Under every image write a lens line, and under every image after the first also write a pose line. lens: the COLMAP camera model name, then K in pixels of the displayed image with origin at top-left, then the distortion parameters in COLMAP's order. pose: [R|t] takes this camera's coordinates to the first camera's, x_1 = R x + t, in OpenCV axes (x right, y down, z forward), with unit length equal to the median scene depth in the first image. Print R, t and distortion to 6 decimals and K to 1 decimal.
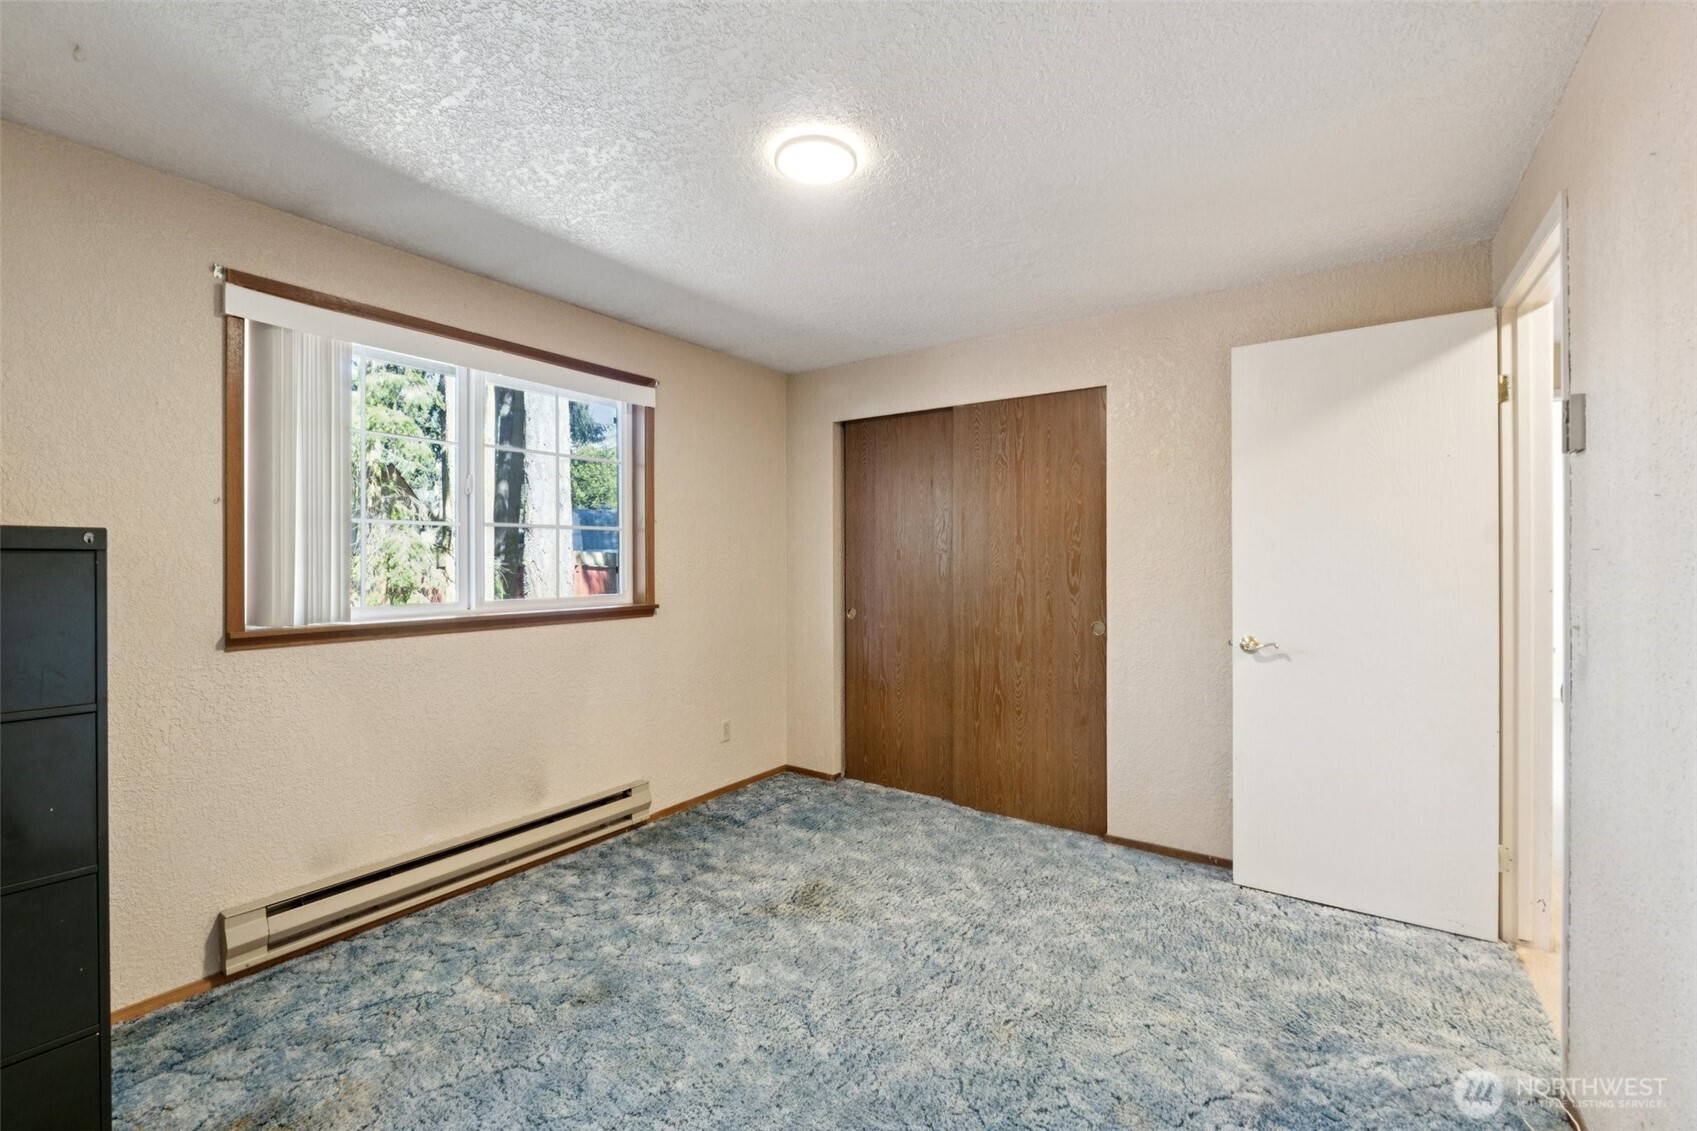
lens RADIAL K [[710.3, 0, 848.5], [0, 710.3, 565.5], [0, 0, 1]] dist [-0.004467, -0.000638]
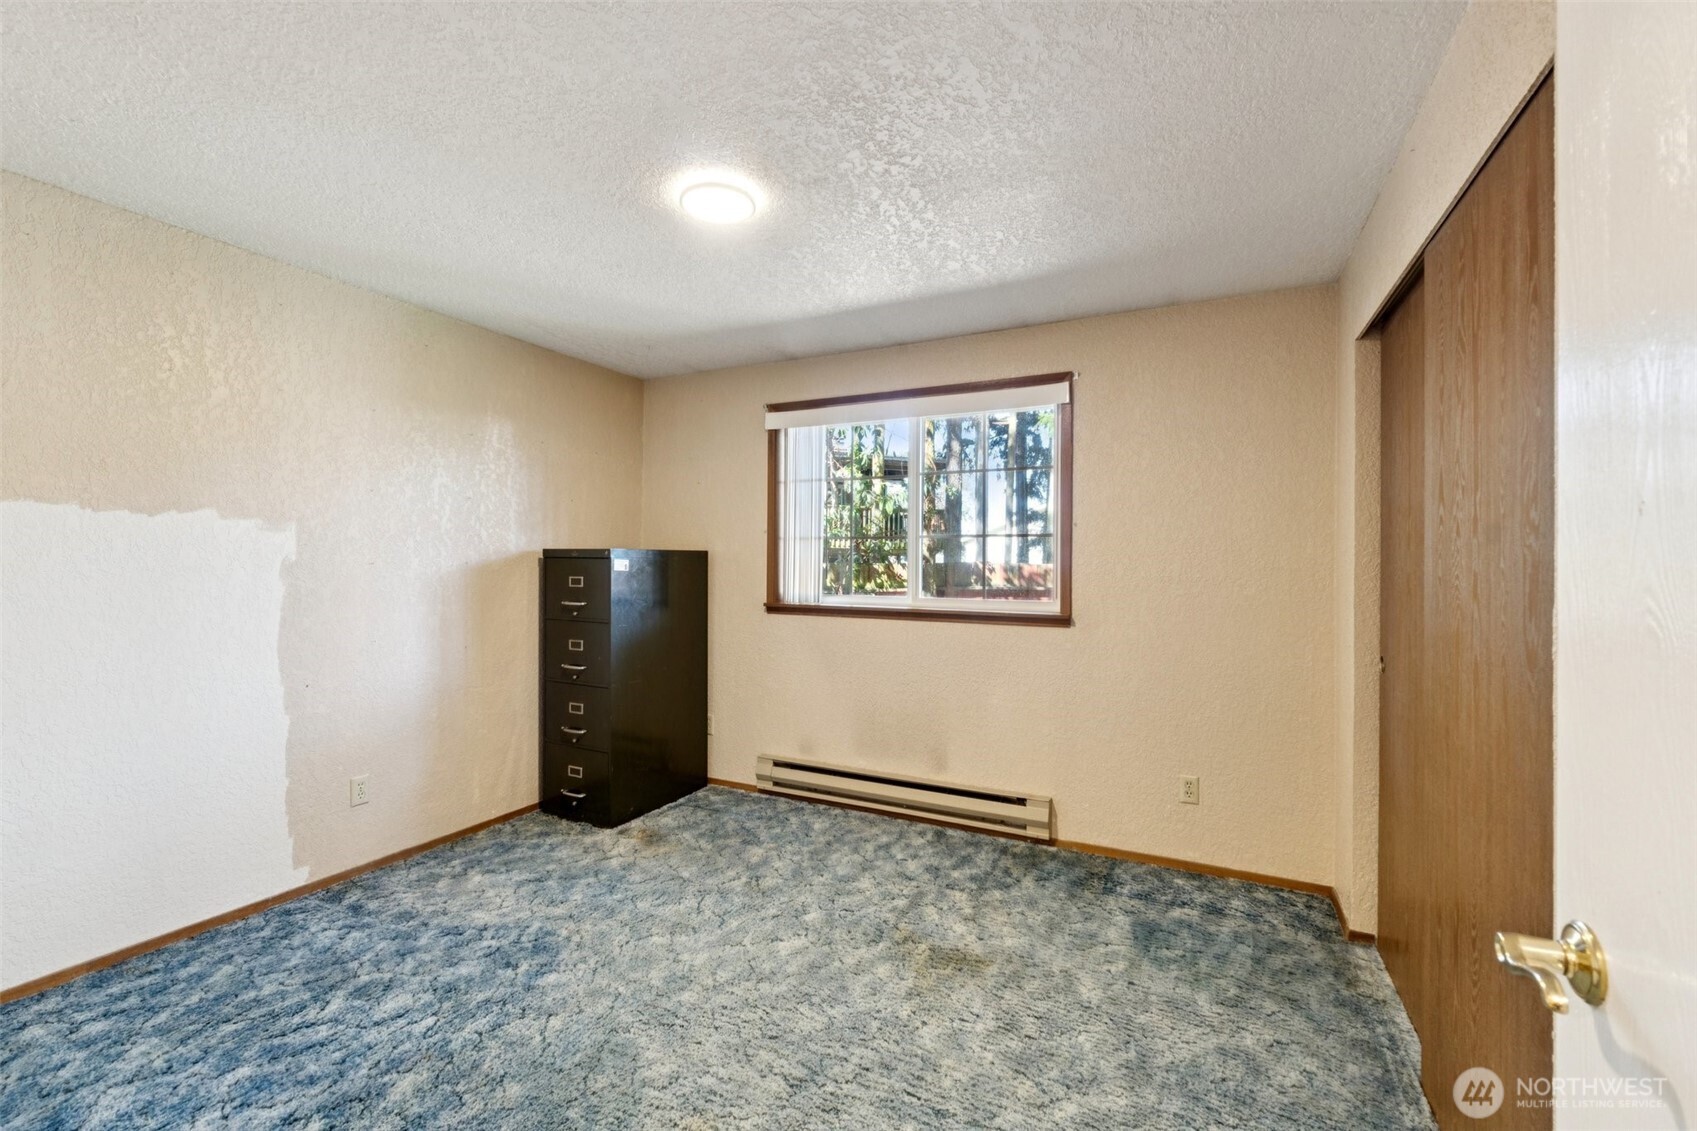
lens RADIAL K [[710.3, 0, 848.5], [0, 710.3, 565.5], [0, 0, 1]] dist [-0.004467, -0.000638]
pose [[0.140234, 0.004844, -0.990106, 0.724460], [-0.017162, 0.999850, 0.002461, -0.007302], [0.989970, 0.016647, 0.140296, 0.706774]]
